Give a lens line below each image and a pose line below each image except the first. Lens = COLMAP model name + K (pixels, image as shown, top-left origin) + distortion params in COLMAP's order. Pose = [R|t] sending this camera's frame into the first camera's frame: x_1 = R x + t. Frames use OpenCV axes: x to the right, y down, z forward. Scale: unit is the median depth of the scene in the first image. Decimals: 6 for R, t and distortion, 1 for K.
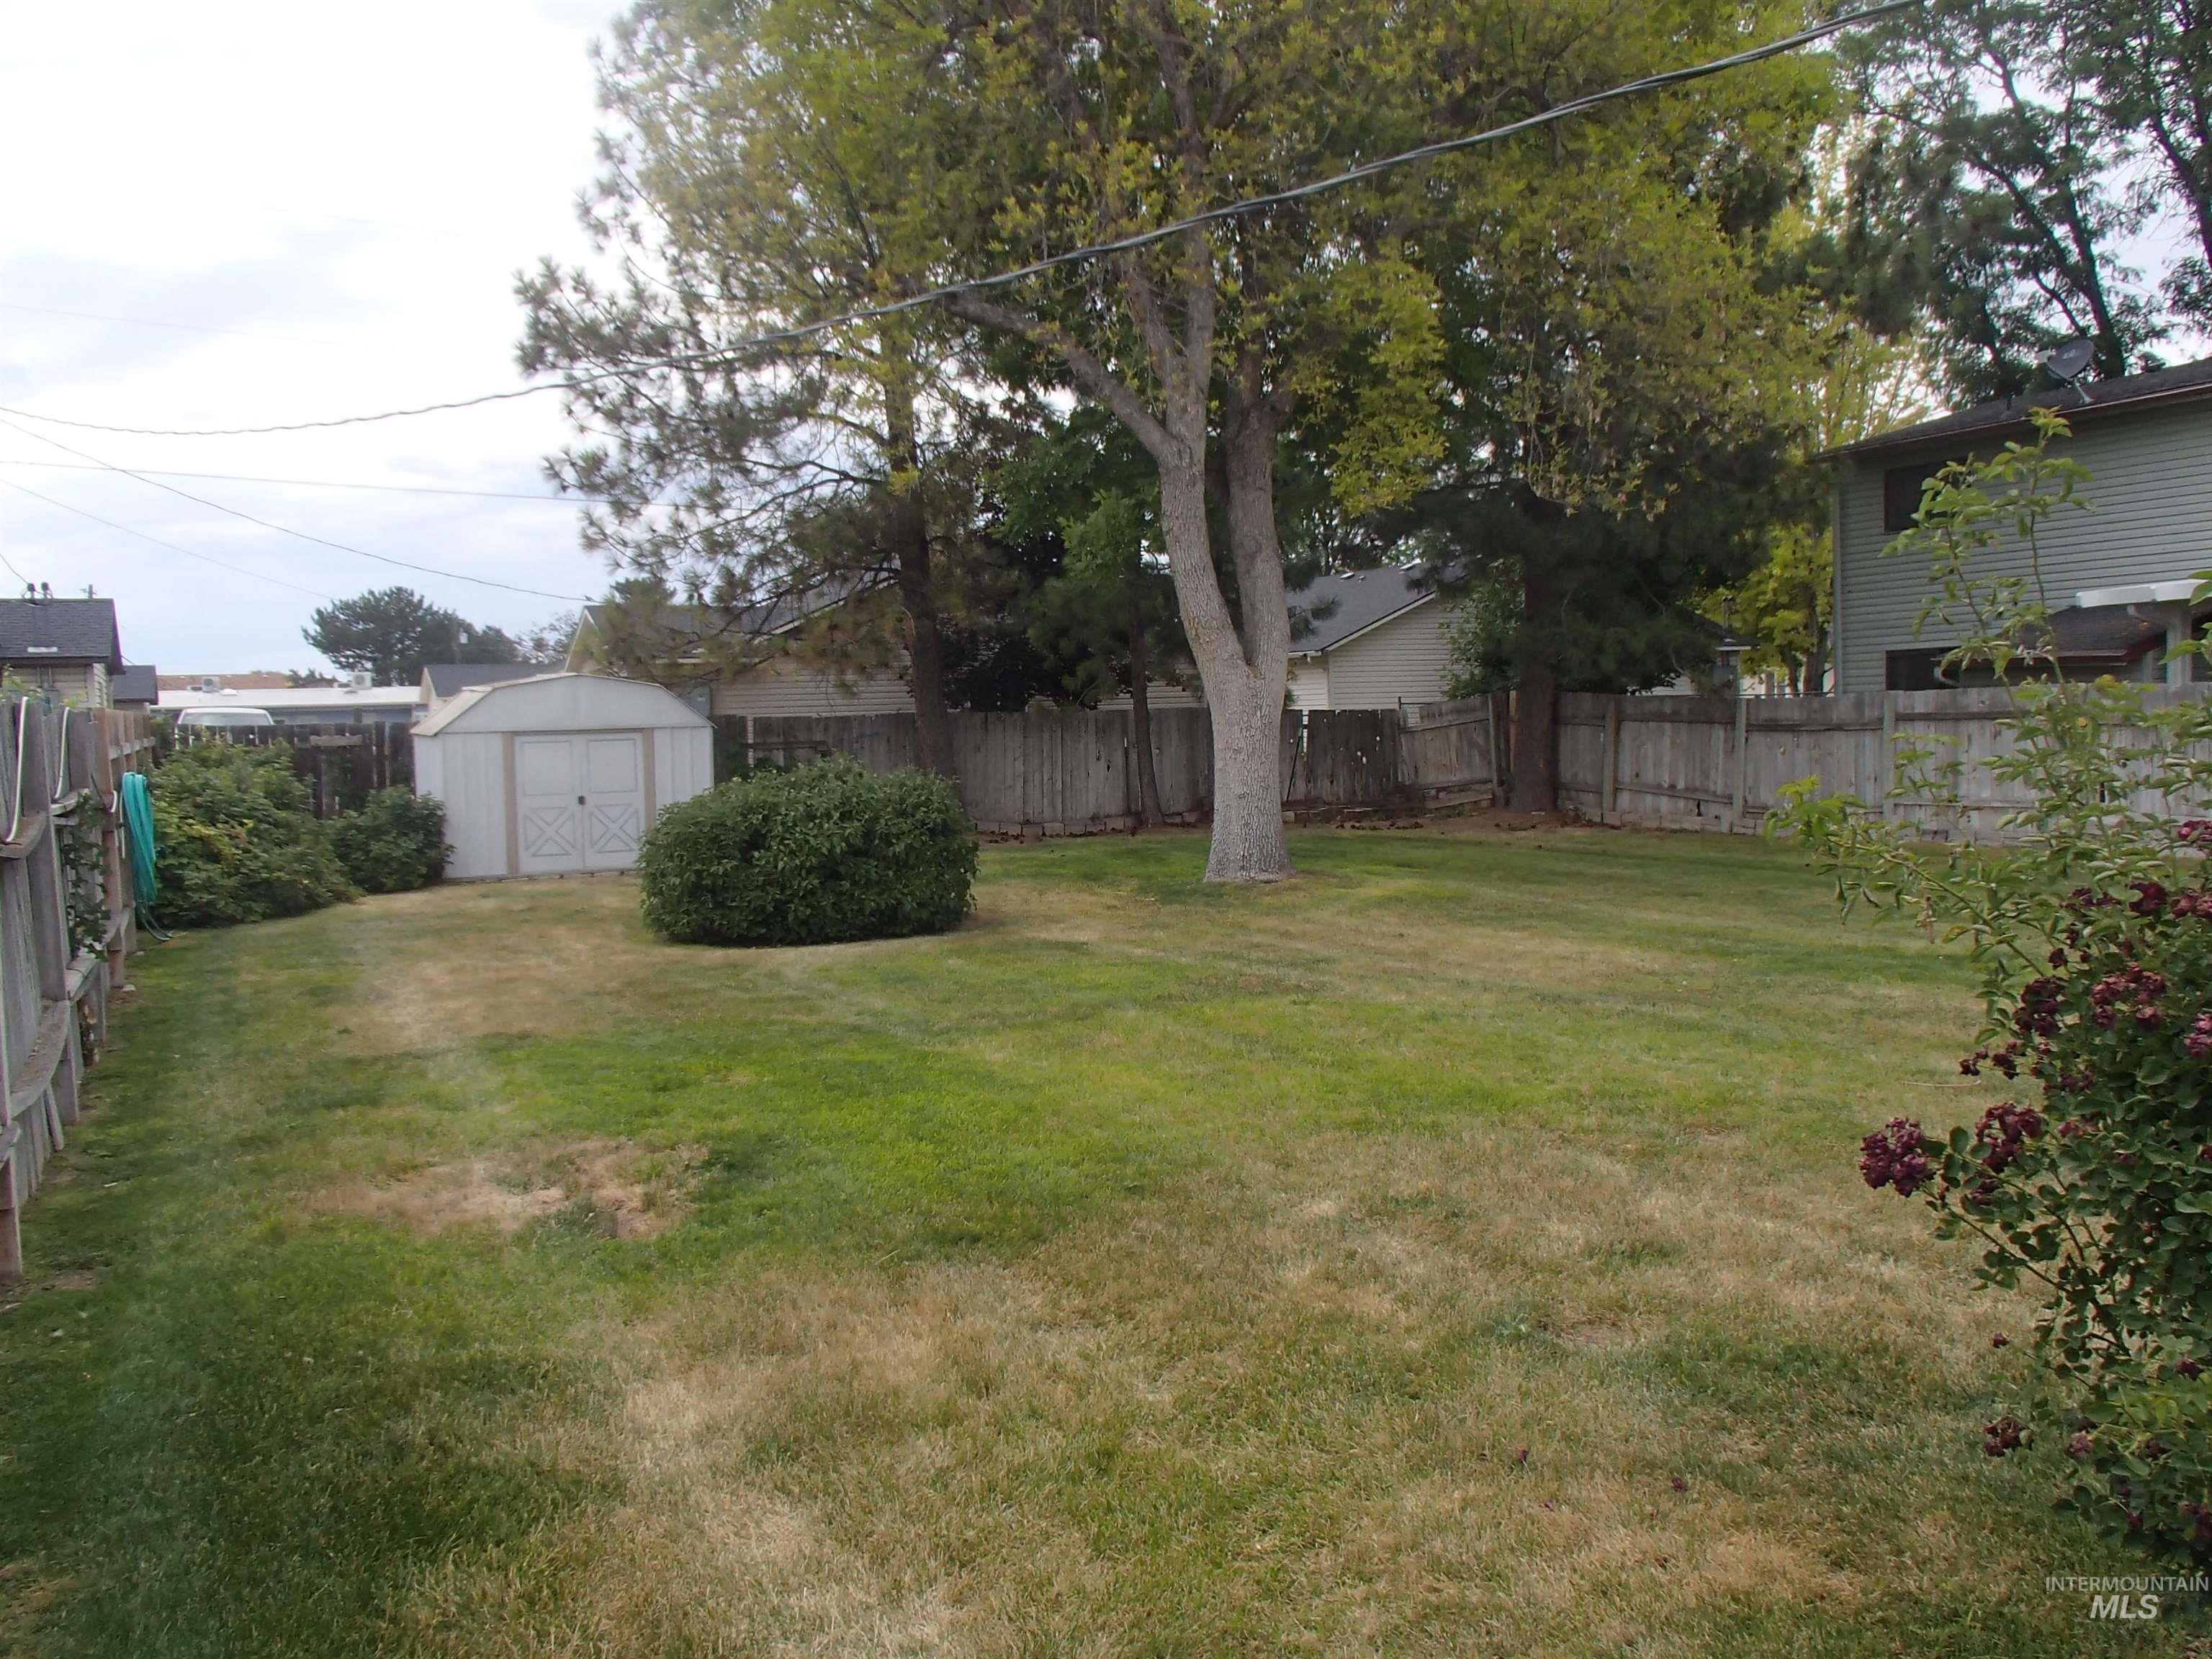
lens RADIAL K [[1826.6, 0, 1107.7], [0, 1826.6, 823.3], [0, 0, 1]] dist [-0.019518, 0.019781]
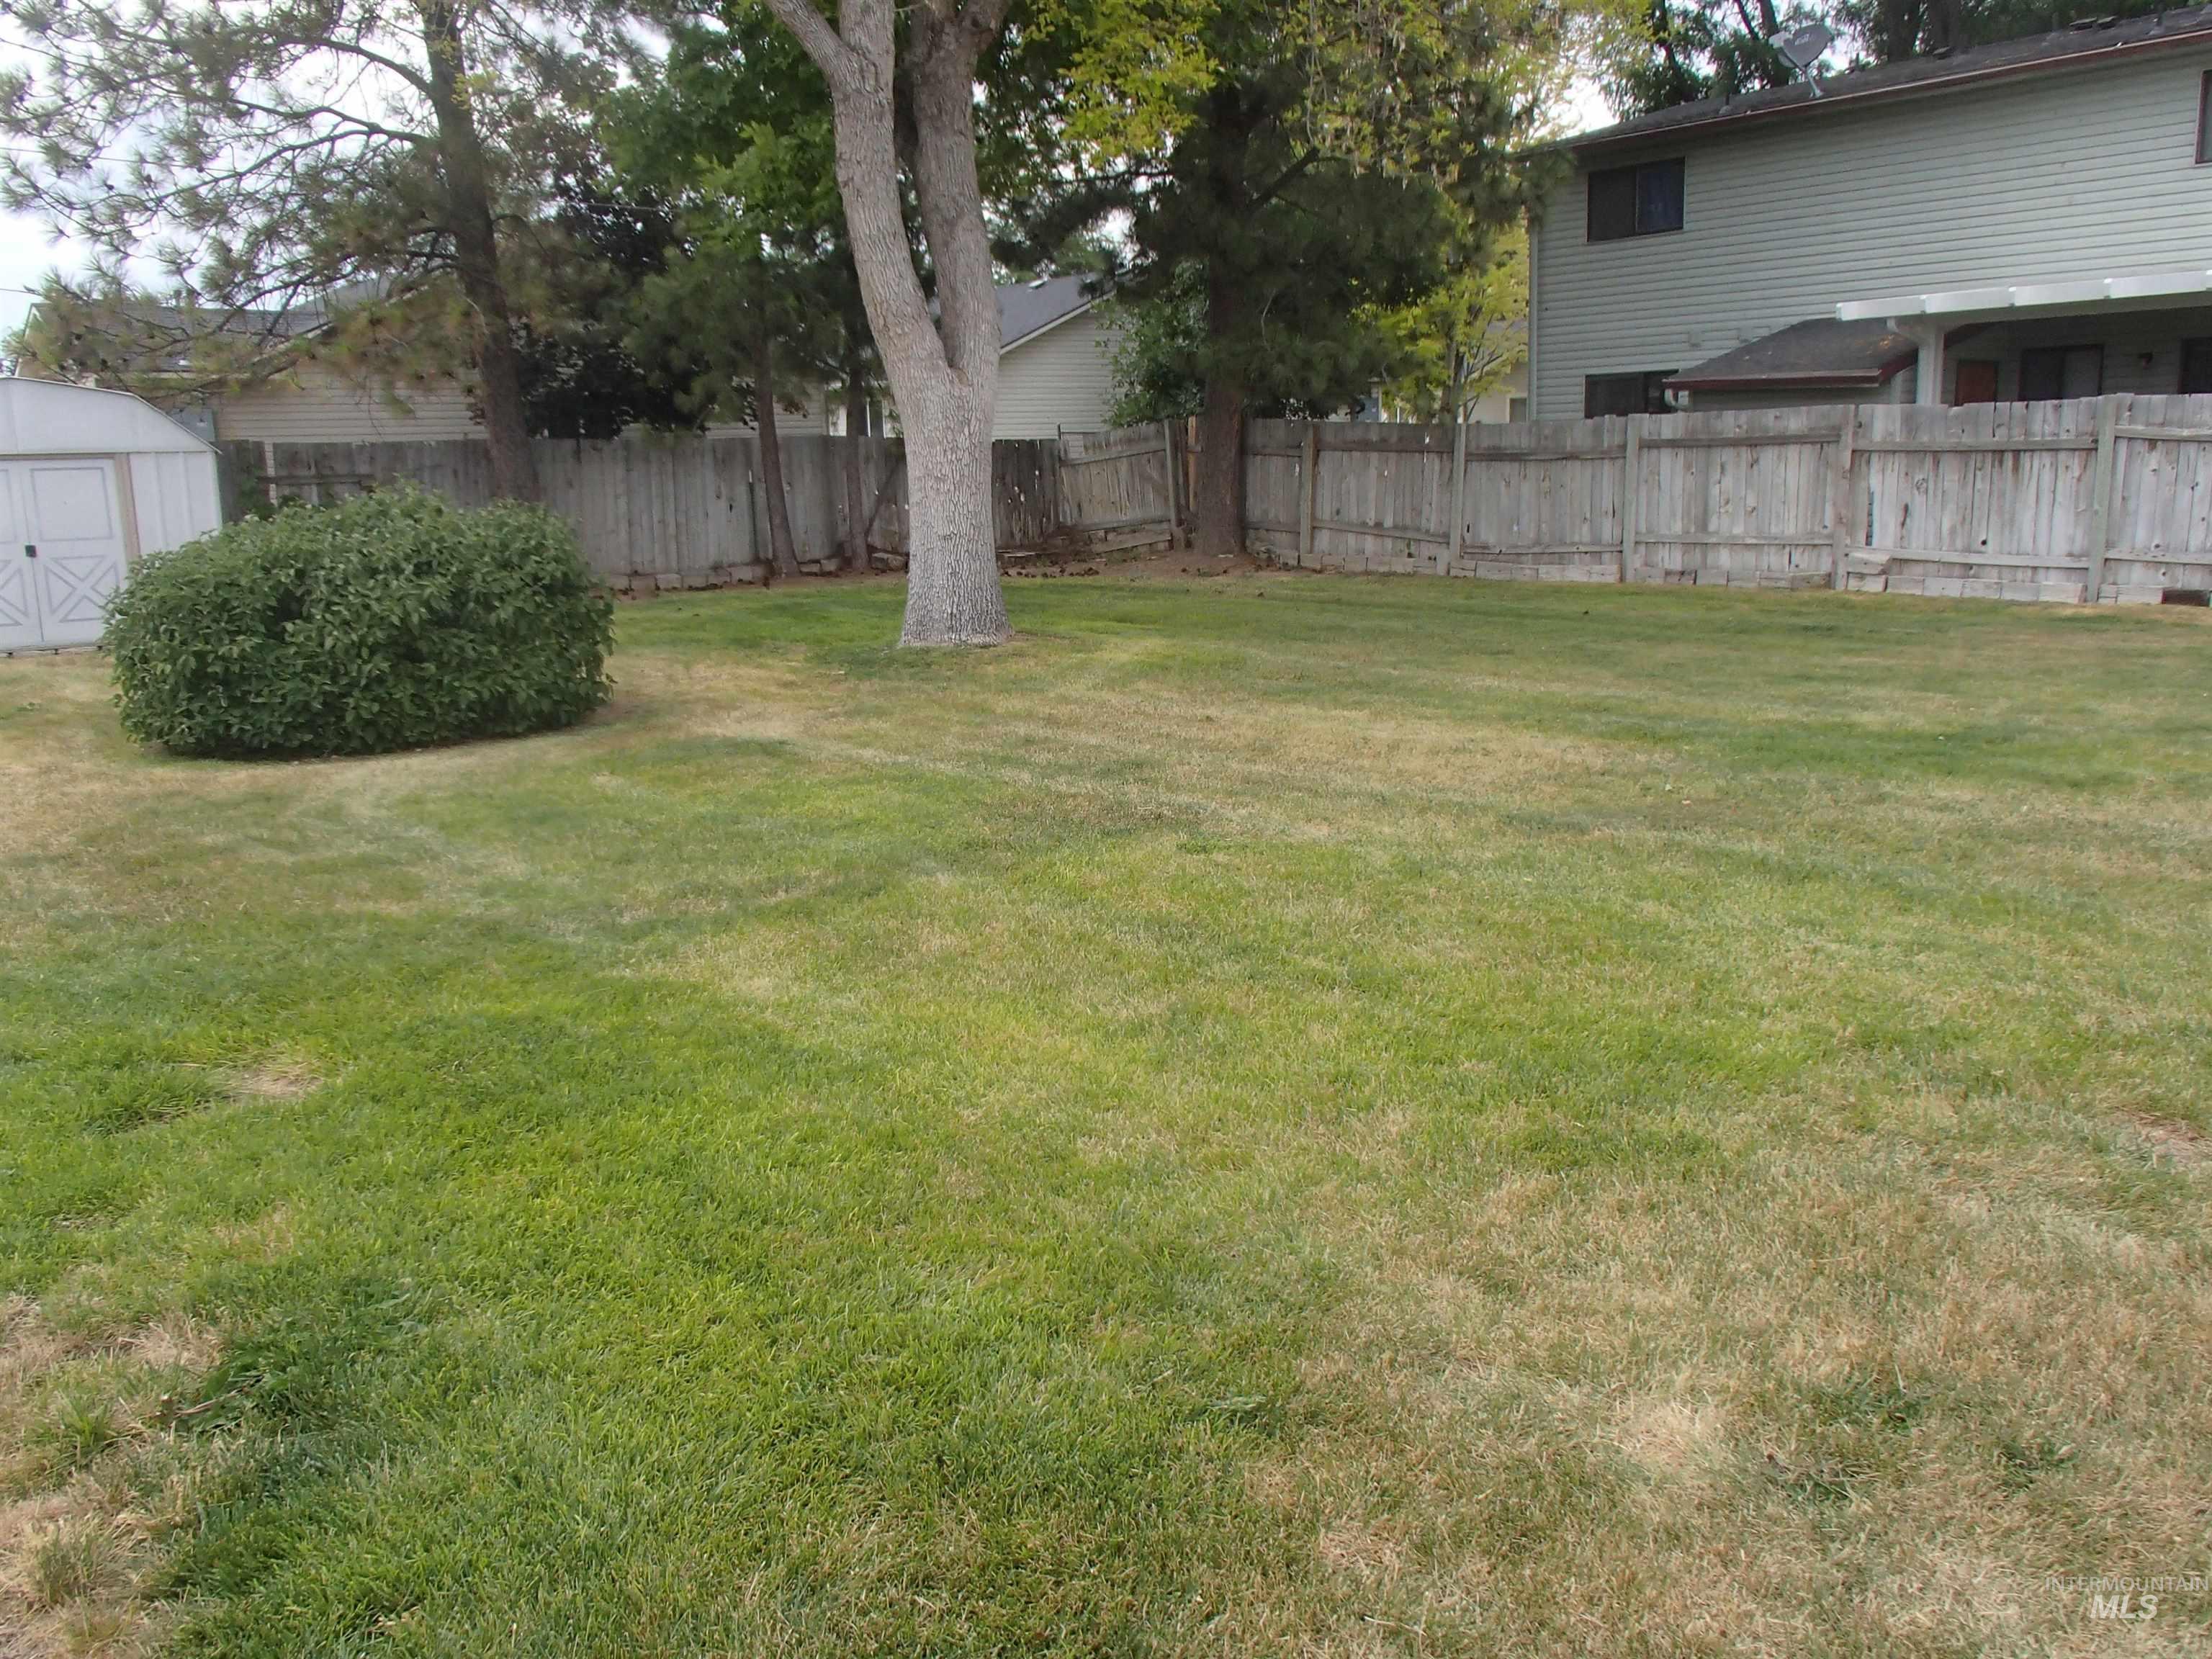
lens RADIAL K [[1832.1, 0, 1115.5], [0, 1832.1, 823.1], [0, 0, 1]] dist [-0.009570, 0.017237]
pose [[0.973291, -0.043244, 0.225464, -0.027379], [0.011938, 0.990304, 0.138405, -0.000904], [-0.229263, -0.132017, 0.964370, 0.143826]]
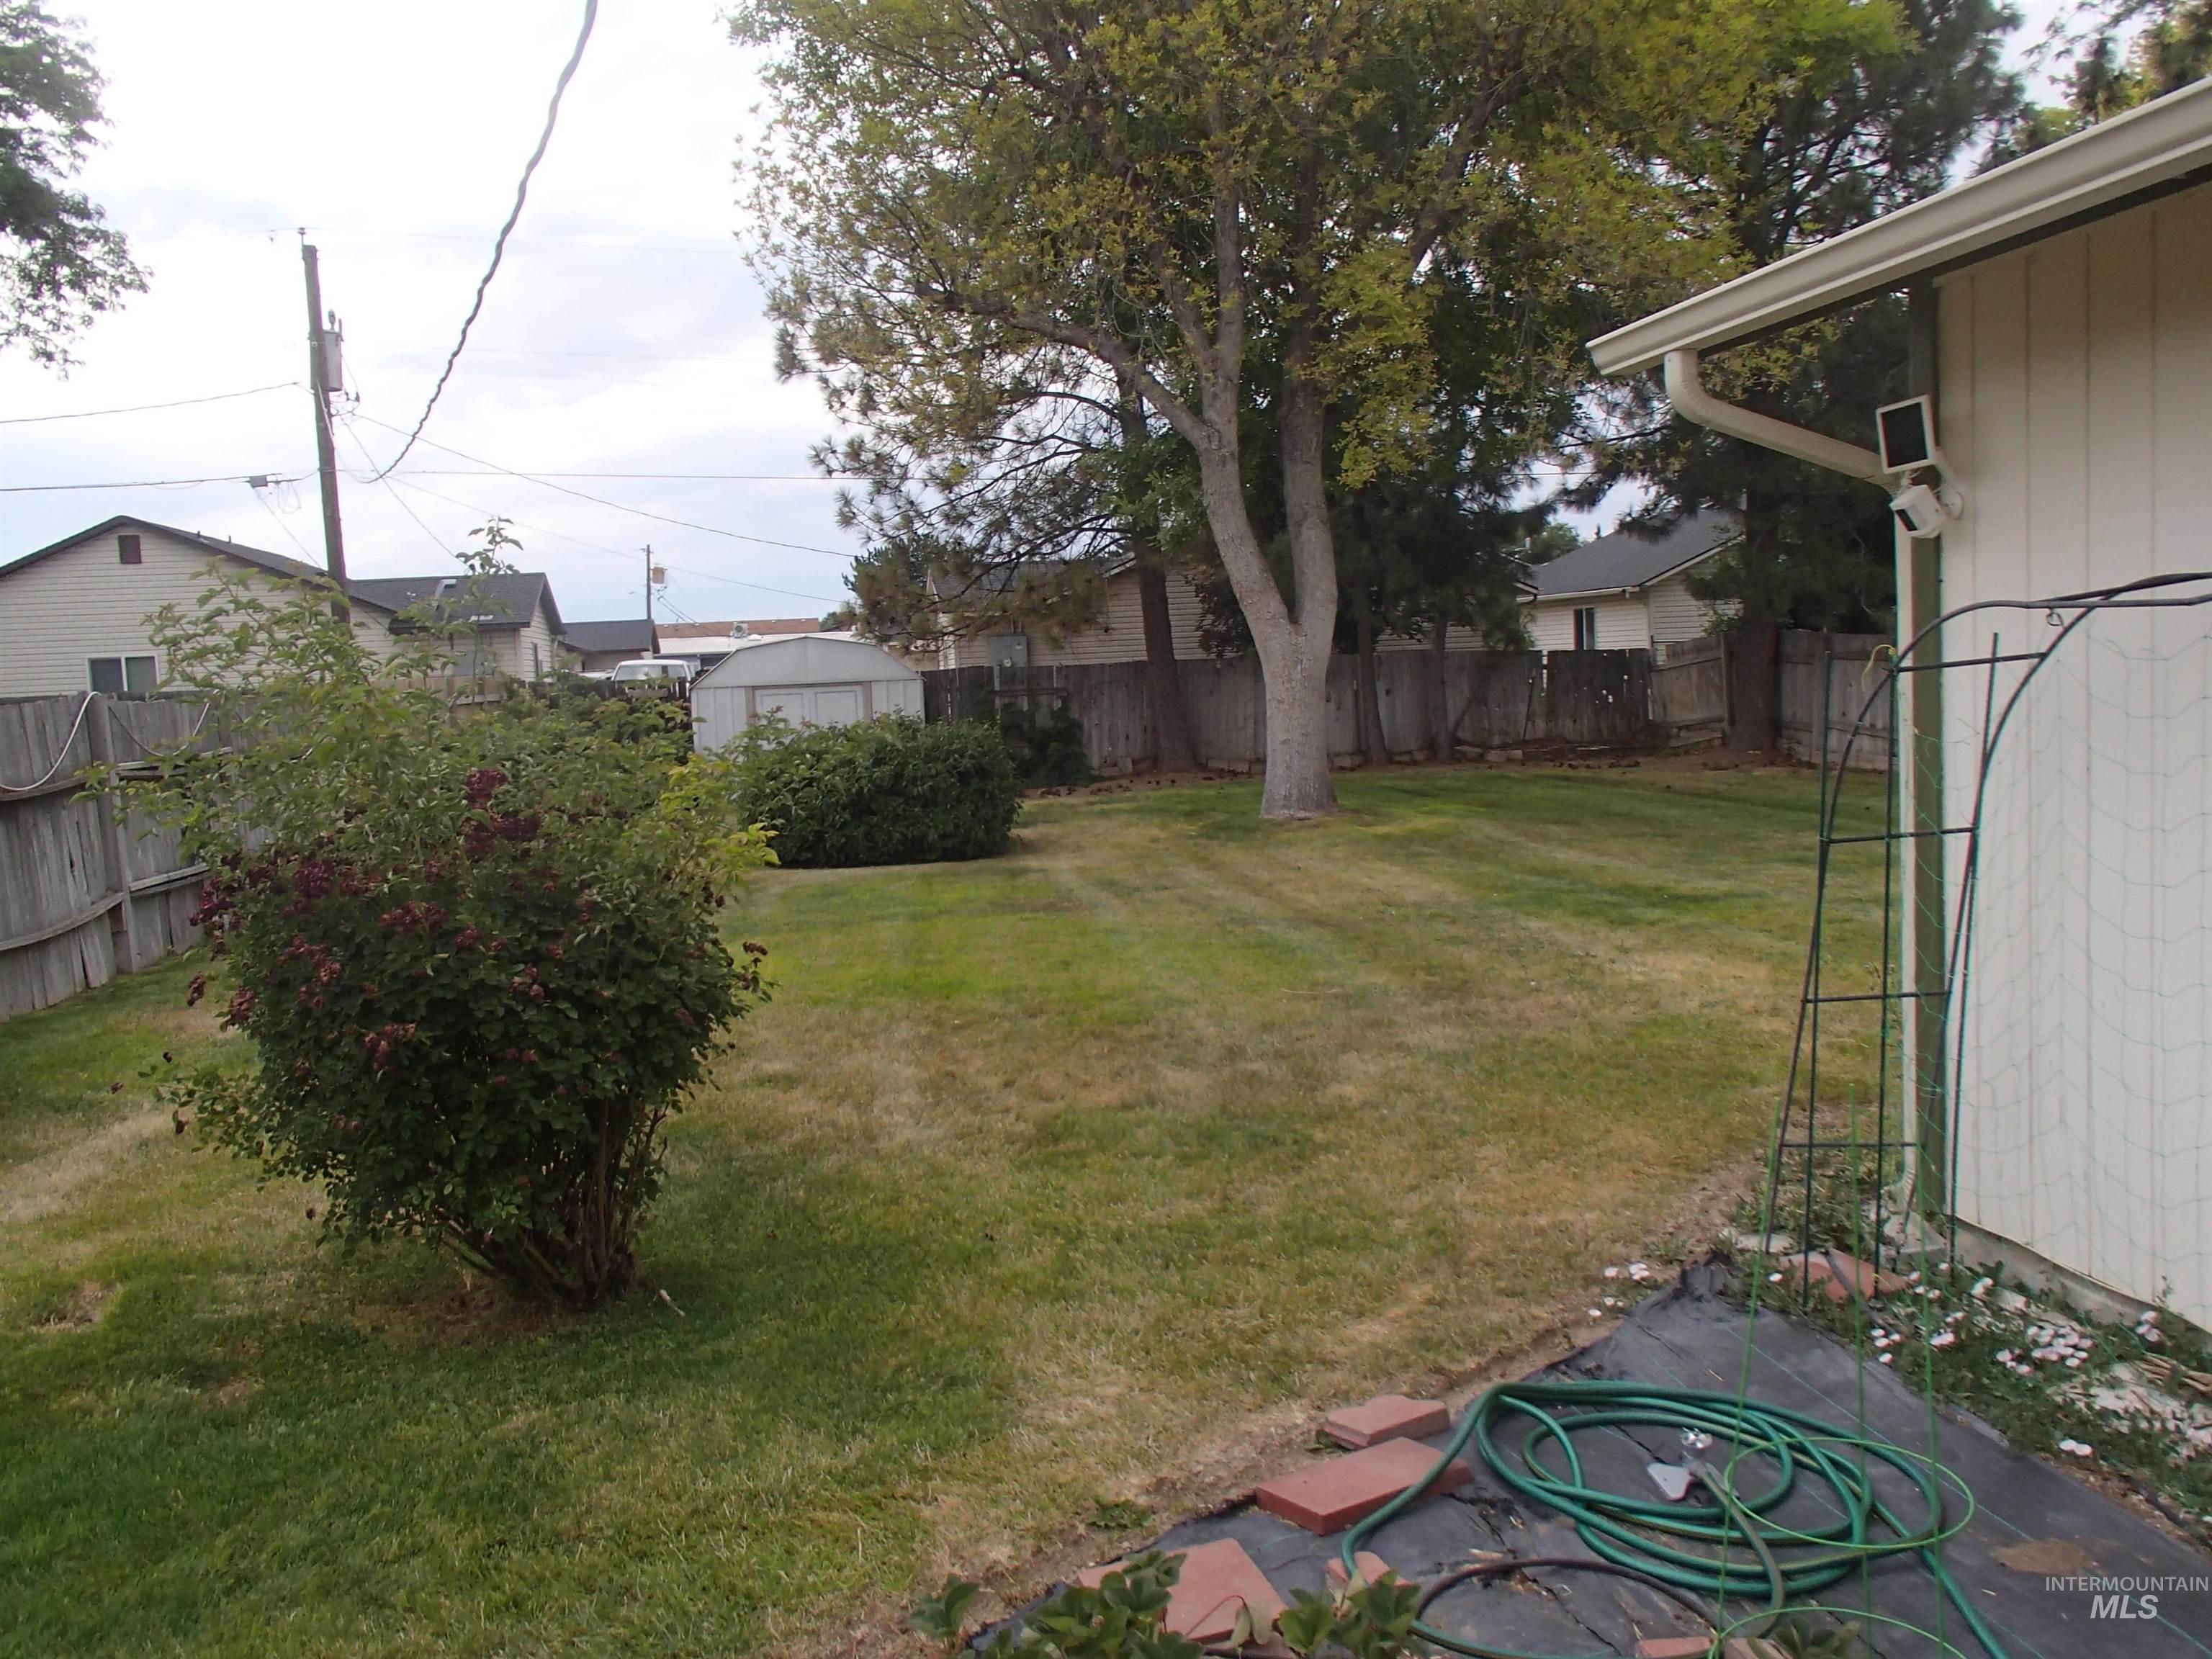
lens RADIAL K [[1826.6, 0, 1107.7], [0, 1826.6, 823.3], [0, 0, 1]] dist [-0.019518, 0.019781]
pose [[0.958881, 0.010865, -0.283599, 0.199681], [0.000131, 0.999250, 0.038726, -0.005881], [0.283807, -0.037171, 0.958161, -0.067250]]
